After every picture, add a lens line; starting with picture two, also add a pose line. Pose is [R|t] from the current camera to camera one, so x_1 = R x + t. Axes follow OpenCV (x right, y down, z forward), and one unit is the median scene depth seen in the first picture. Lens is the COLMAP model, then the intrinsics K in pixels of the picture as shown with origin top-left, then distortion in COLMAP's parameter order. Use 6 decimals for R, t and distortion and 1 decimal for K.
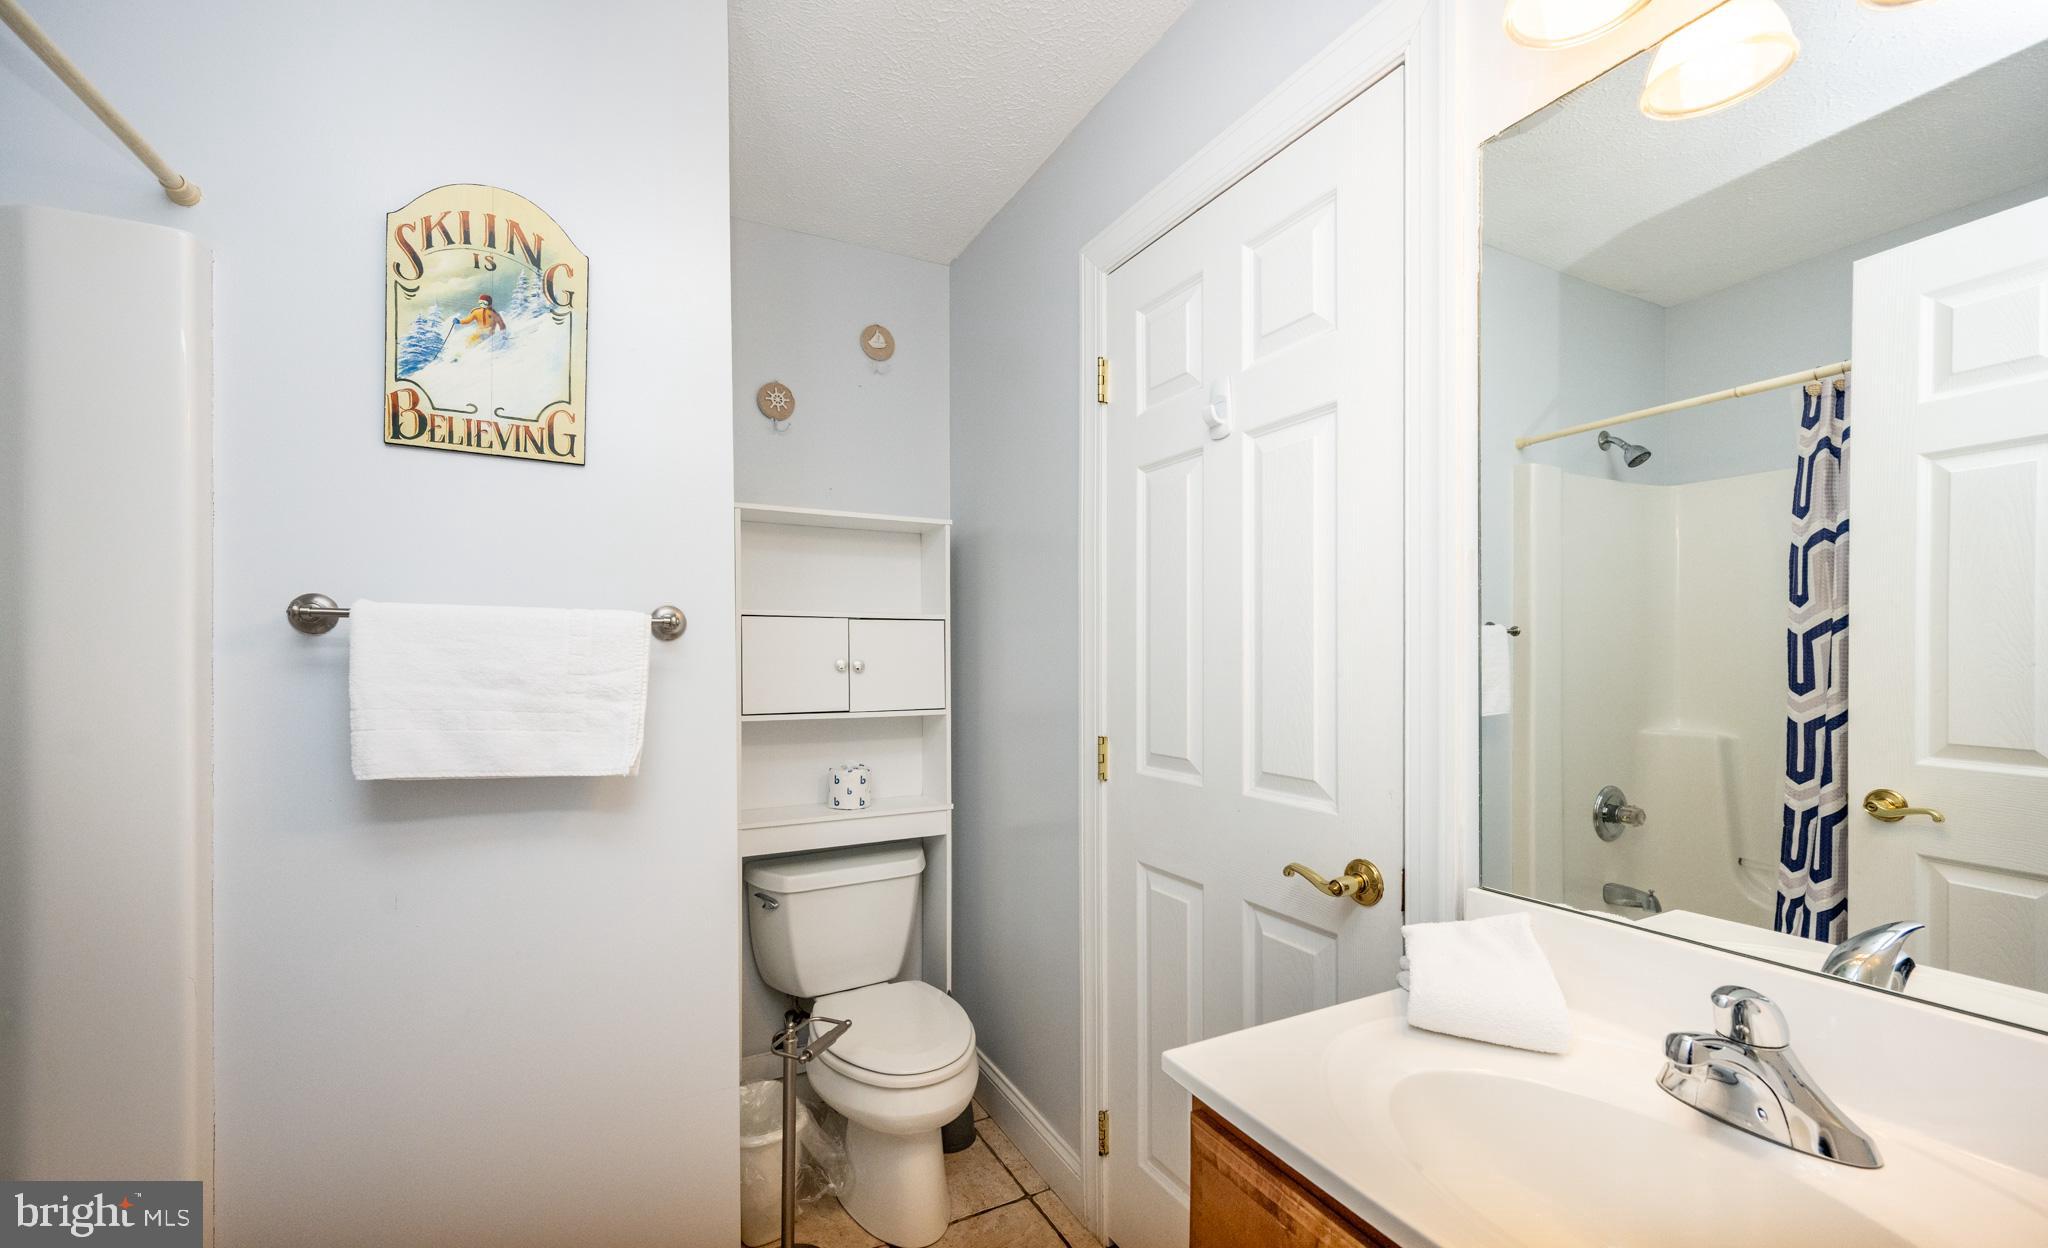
lens RADIAL K [[813.7, 0, 1013.2], [0, 813.7, 654.2], [0, 0, 1]] dist [-0.000363, 0.000124]
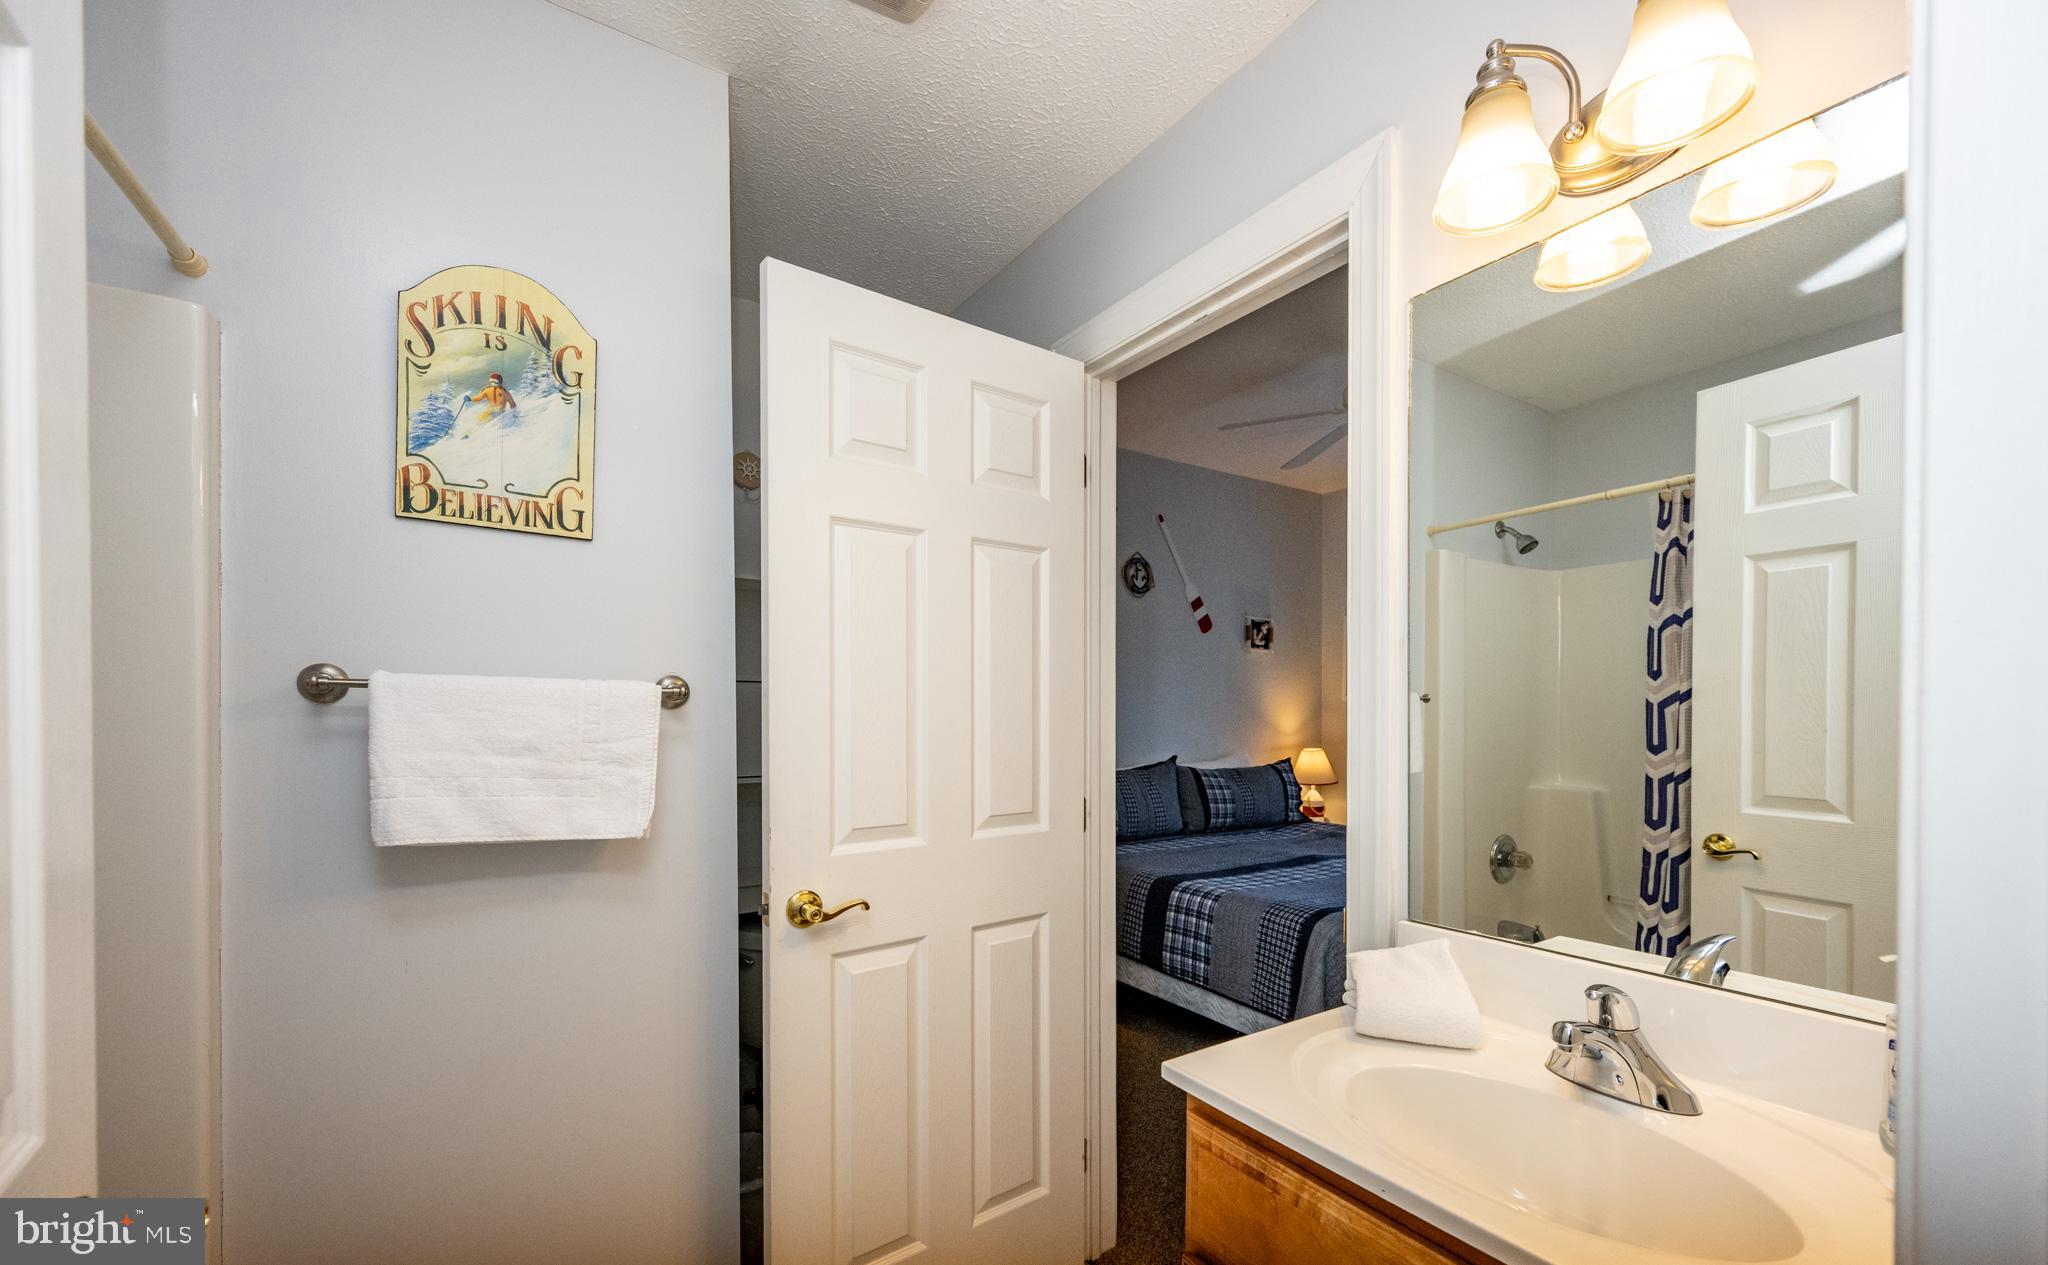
lens RADIAL K [[821.5, 0, 1028.9], [0, 821.5, 712.9], [0, 0, 1]] dist [0.001147, 0.000059]
pose [[0.993587, 0.001573, 0.113058, -0.093720], [-0.001856, 0.999995, 0.002397, -0.015861], [-0.113053, -0.002592, 0.993586, -0.109384]]
